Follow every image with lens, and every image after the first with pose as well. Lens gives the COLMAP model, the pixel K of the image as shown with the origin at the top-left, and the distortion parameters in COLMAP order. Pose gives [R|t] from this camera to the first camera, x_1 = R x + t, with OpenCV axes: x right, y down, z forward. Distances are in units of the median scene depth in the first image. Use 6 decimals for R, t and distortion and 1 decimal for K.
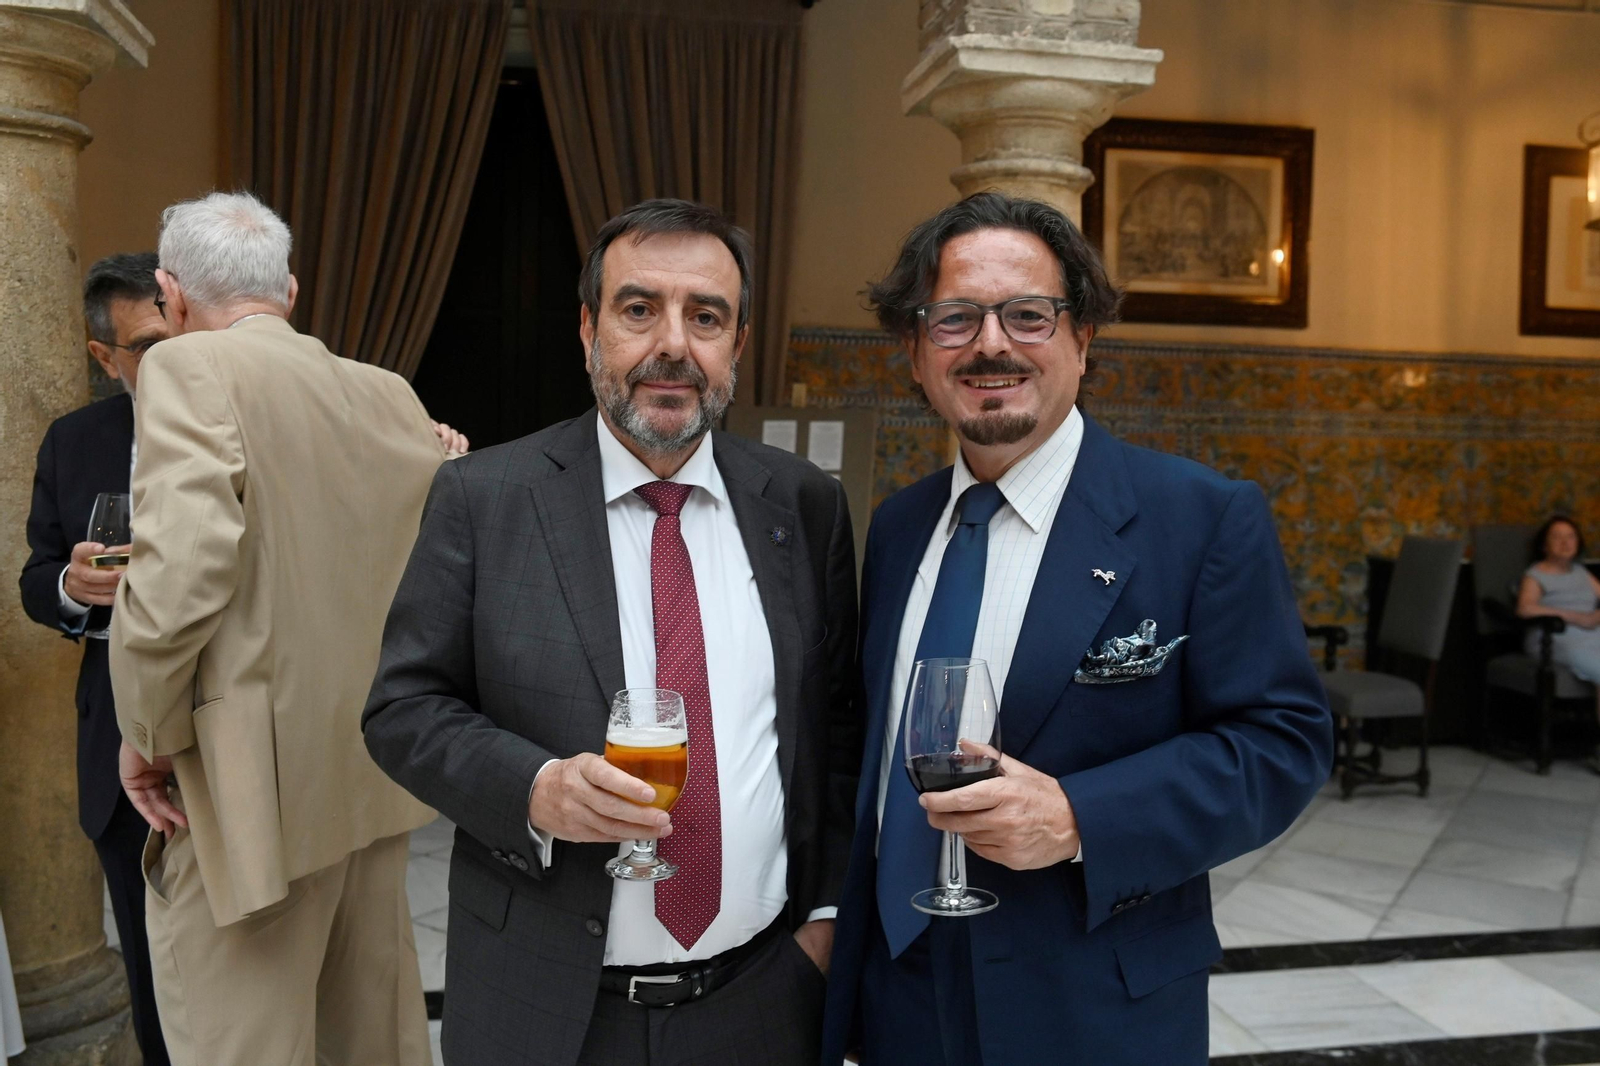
lens RADIAL K [[1365.1, 0, 800.0], [0, 1365.1, 533.0], [0, 0, 1]] dist [-0.089435, 0.098701]
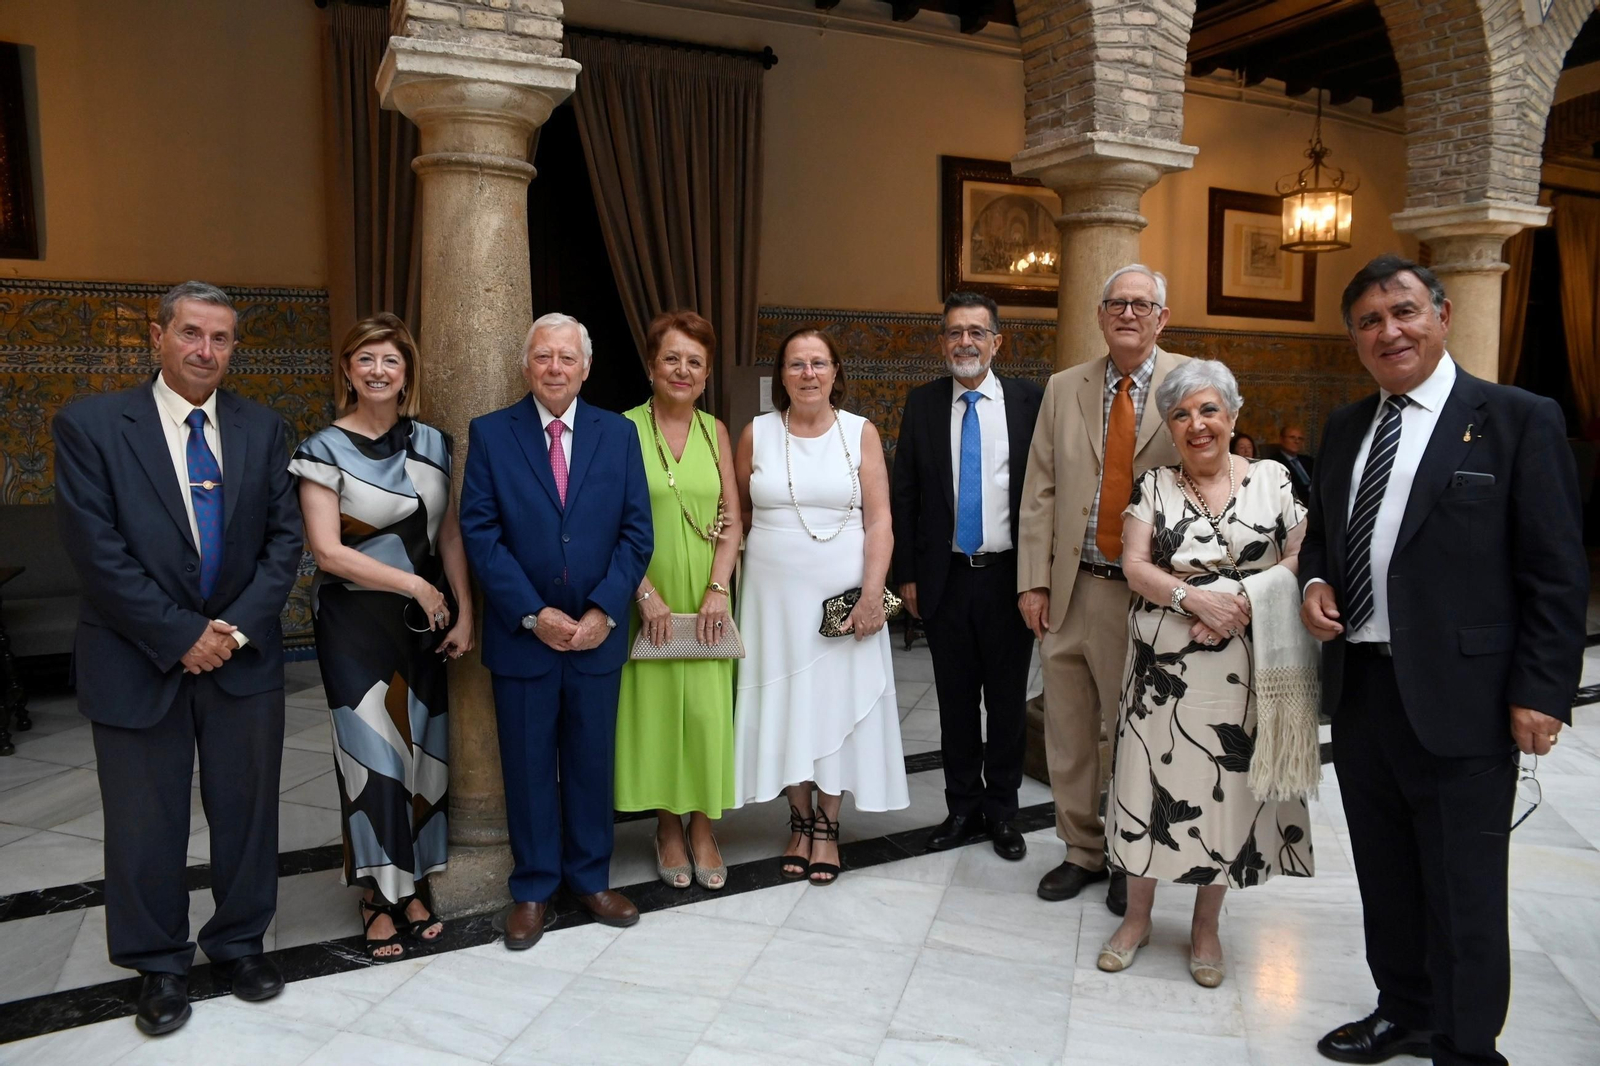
lens RADIAL K [[1068.7, 0, 800.0], [0, 1068.7, 533.0], [0, 0, 1]] dist [-0.123885, 0.093877]
pose [[0.968930, -0.047041, 0.242819, -0.243499], [0.029985, 0.996847, 0.073469, -0.003010], [-0.245509, -0.063906, 0.967286, -0.051234]]
